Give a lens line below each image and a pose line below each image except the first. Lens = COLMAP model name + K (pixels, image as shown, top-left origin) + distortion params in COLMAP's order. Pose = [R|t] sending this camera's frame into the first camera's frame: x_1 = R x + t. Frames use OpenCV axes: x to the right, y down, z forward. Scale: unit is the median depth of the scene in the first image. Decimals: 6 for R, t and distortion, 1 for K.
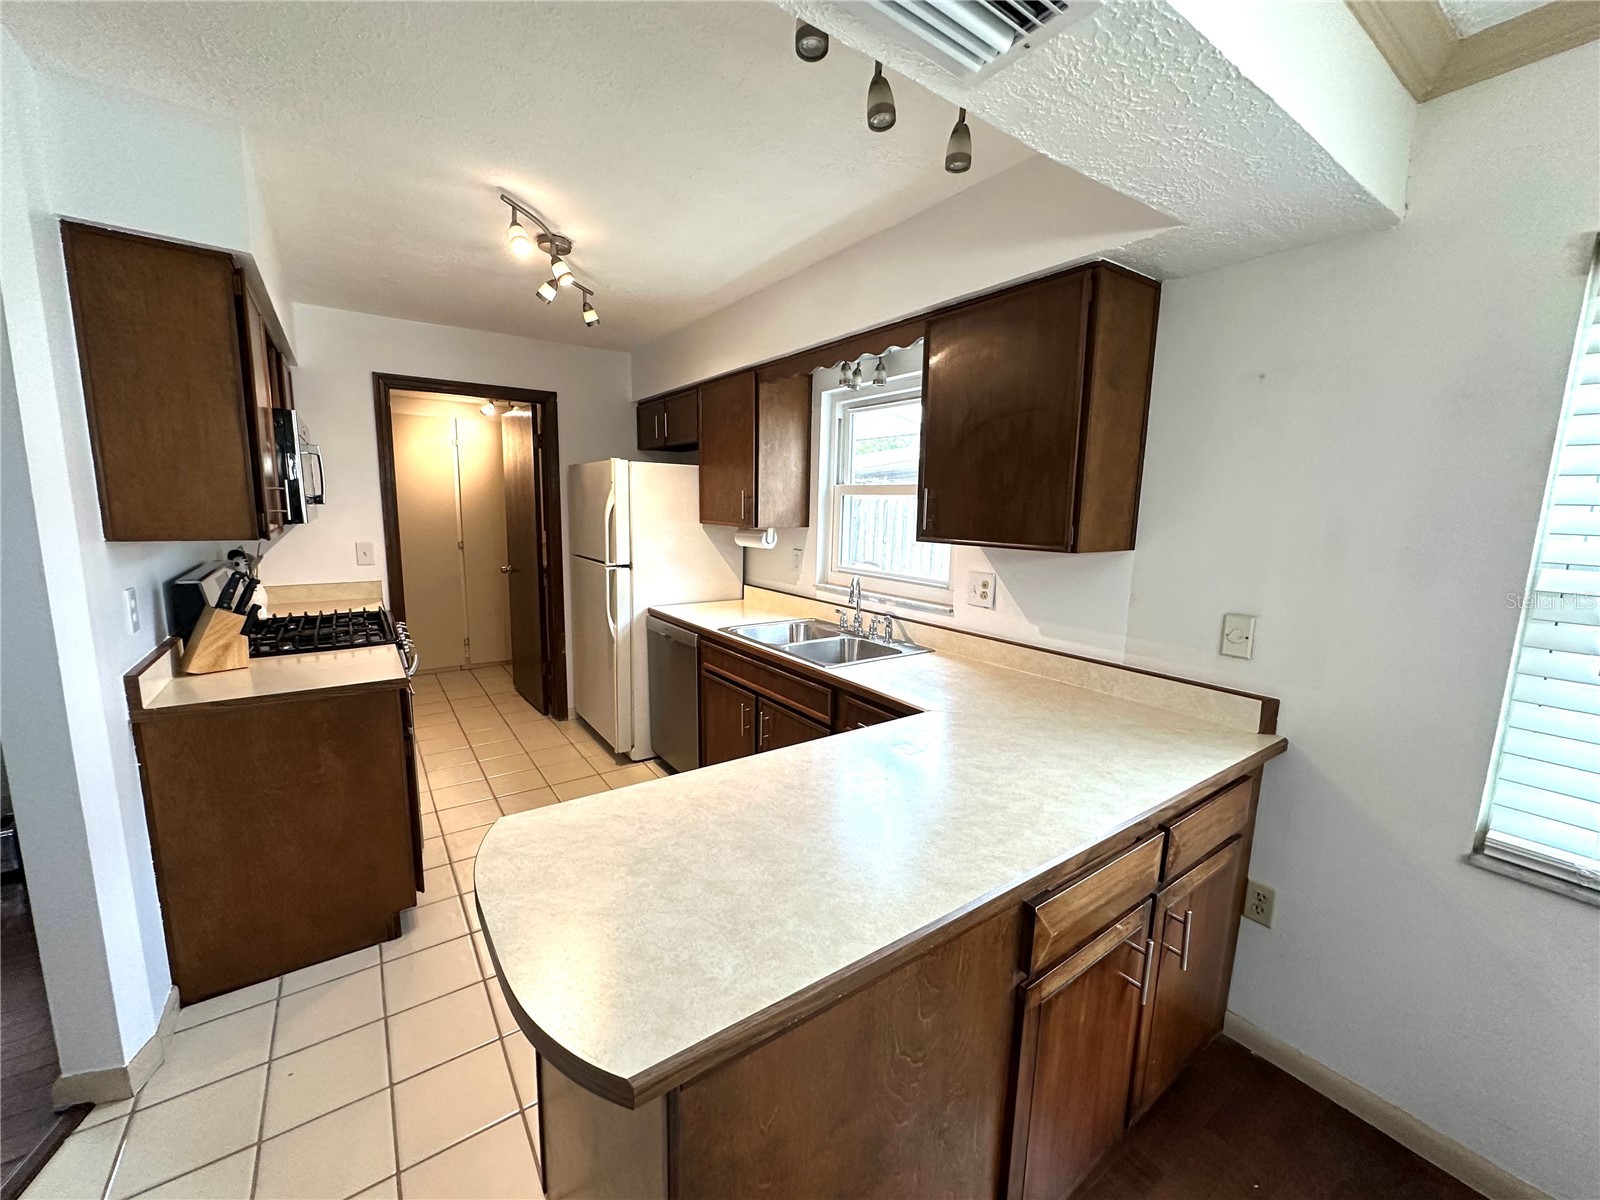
lens RADIAL K [[637.9, 0, 804.3], [0, 637.9, 603.5], [0, 0, 1]] dist [-0.003580, 0.001161]
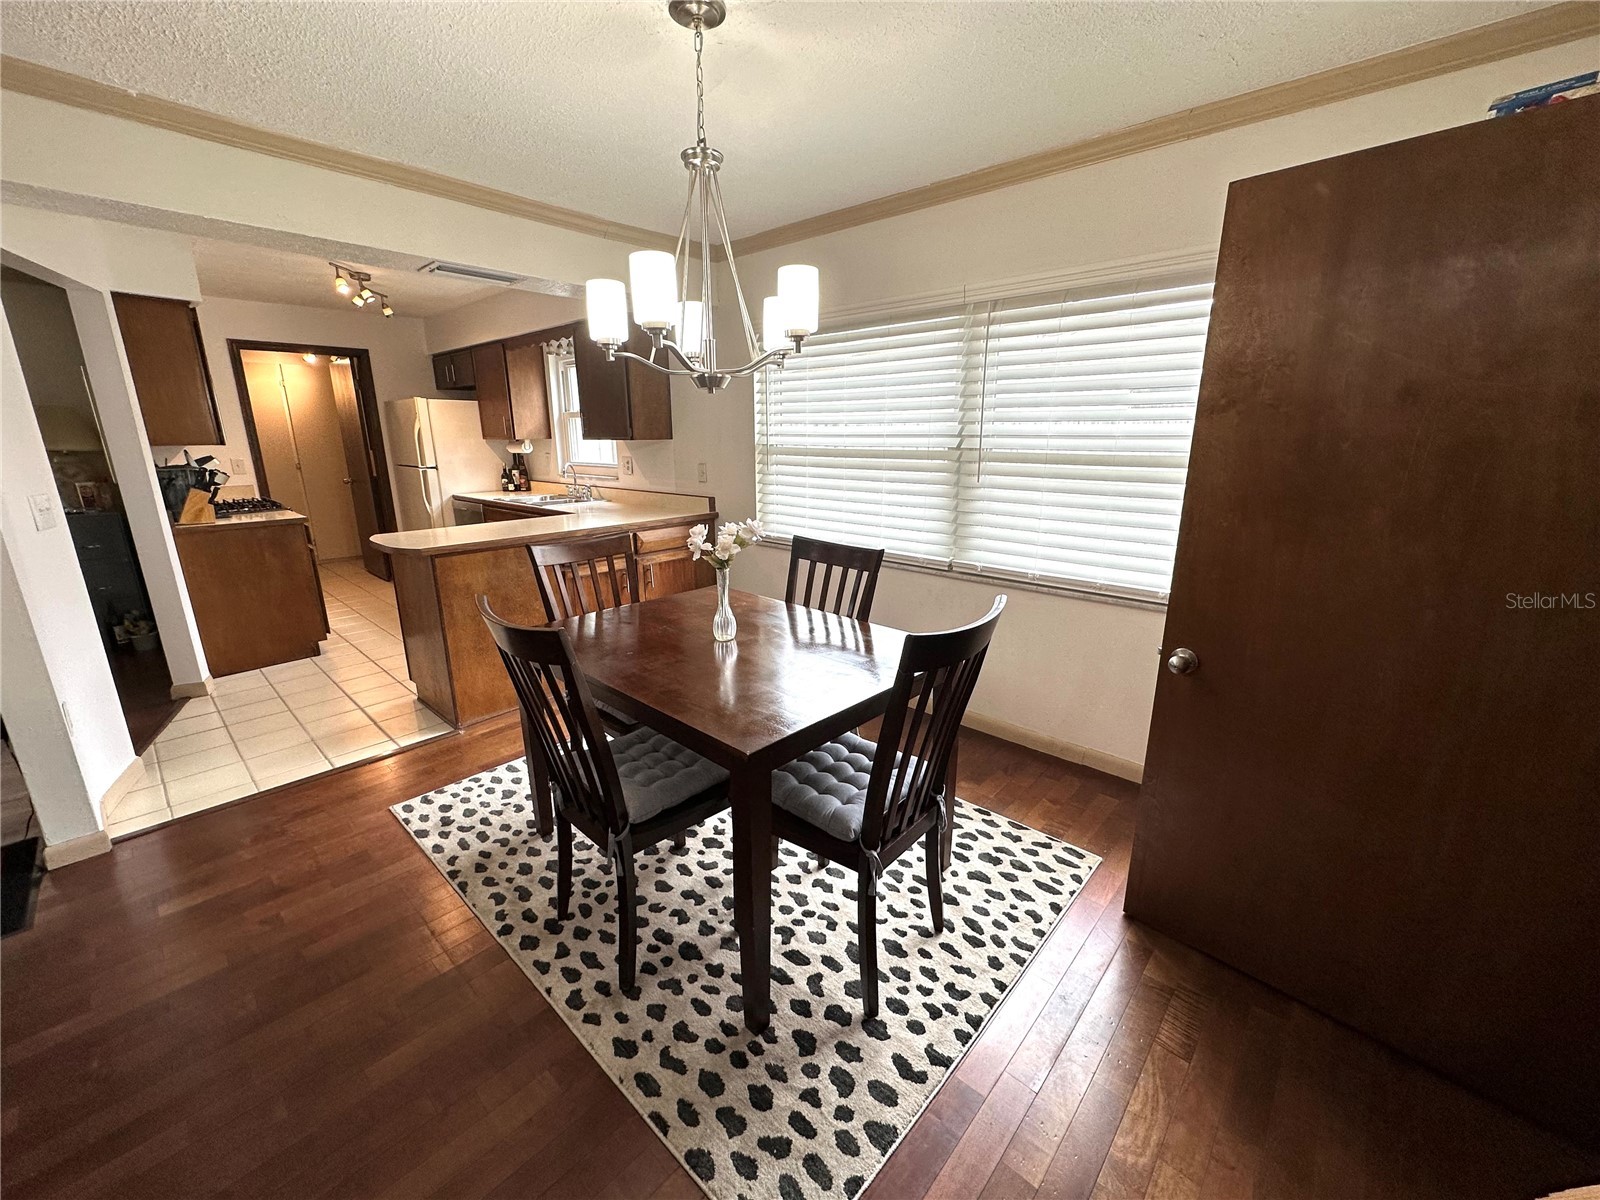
lens RADIAL K [[637.9, 0, 801.5], [0, 637.9, 599.2], [0, 0, 1]] dist [-0.003580, 0.001161]
pose [[0.977743, -0.077168, 0.195098, 0.295720], [0.056362, 0.992328, 0.110041, 0.151157], [-0.202093, -0.096596, 0.974591, -0.796901]]
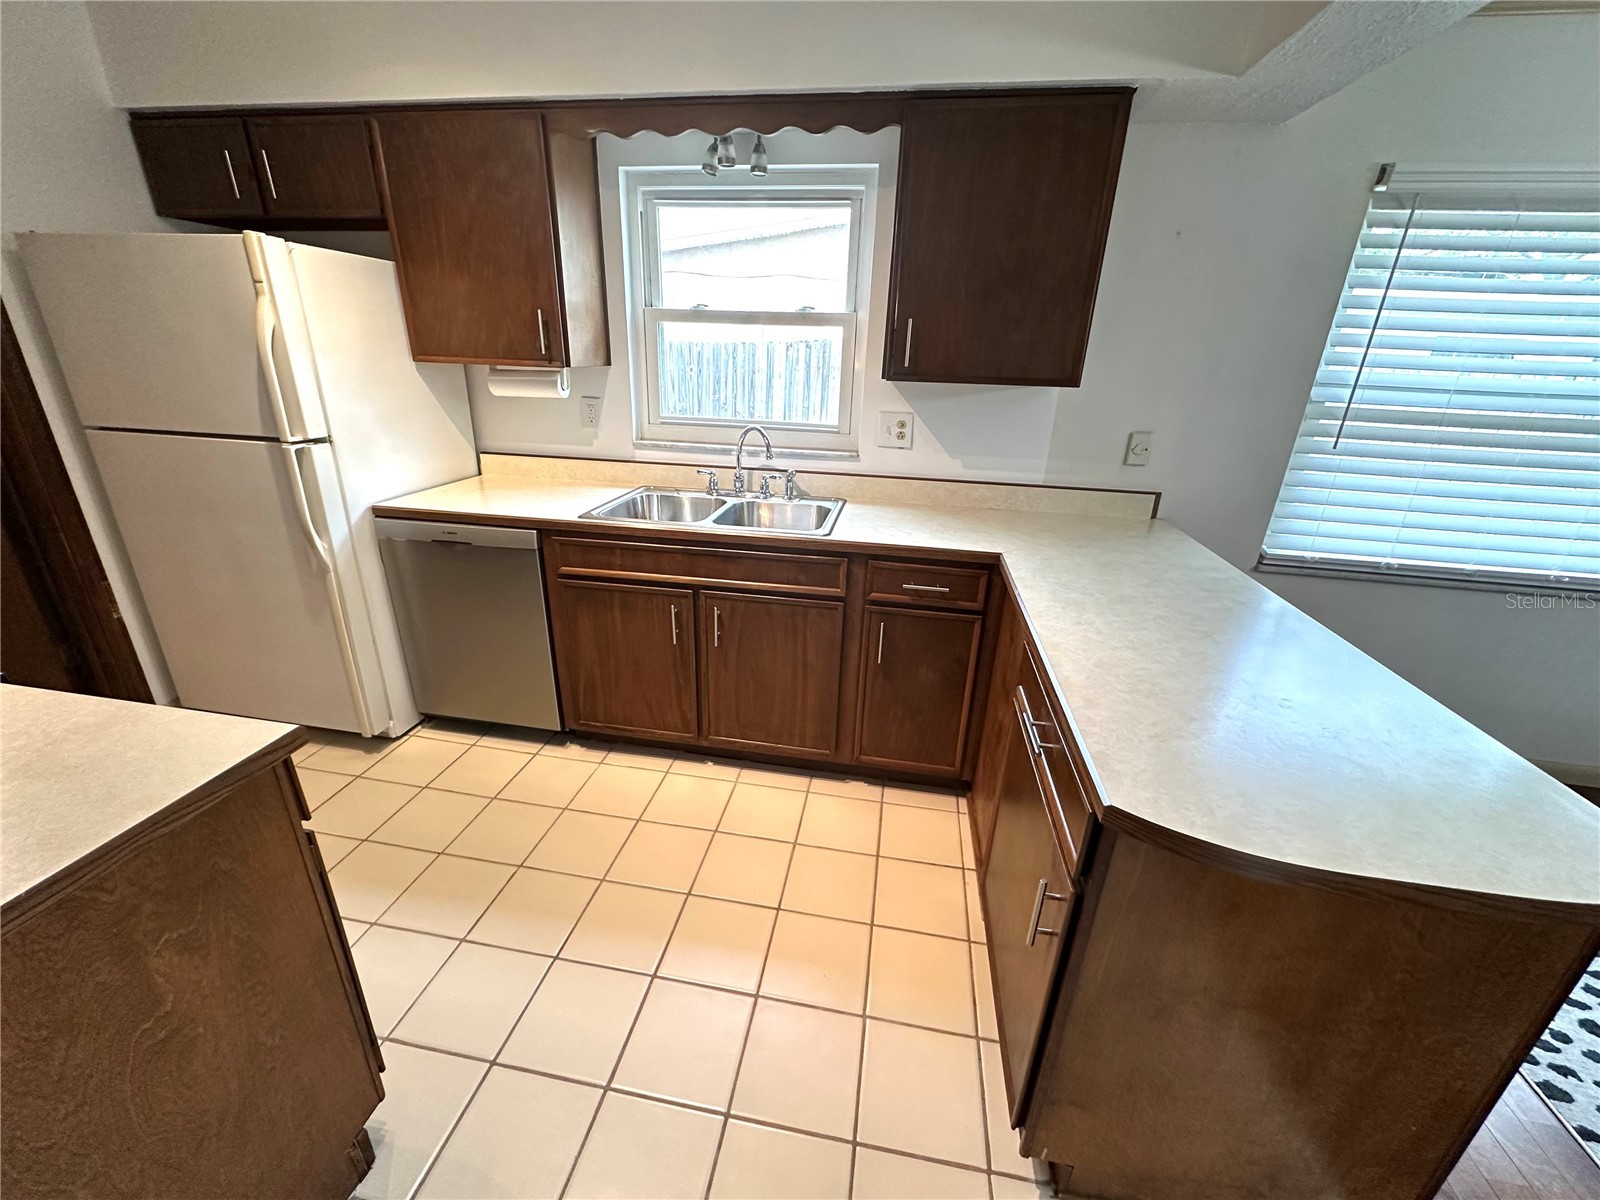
lens RADIAL K [[637.9, 0, 797.4], [0, 637.9, 600.5], [0, 0, 1]] dist [-0.003580, 0.001161]
pose [[0.709281, -0.253676, 0.657699, -0.420033], [0.092433, 0.958418, 0.269982, -0.038075], [-0.698839, -0.130700, 0.703236, 0.287251]]
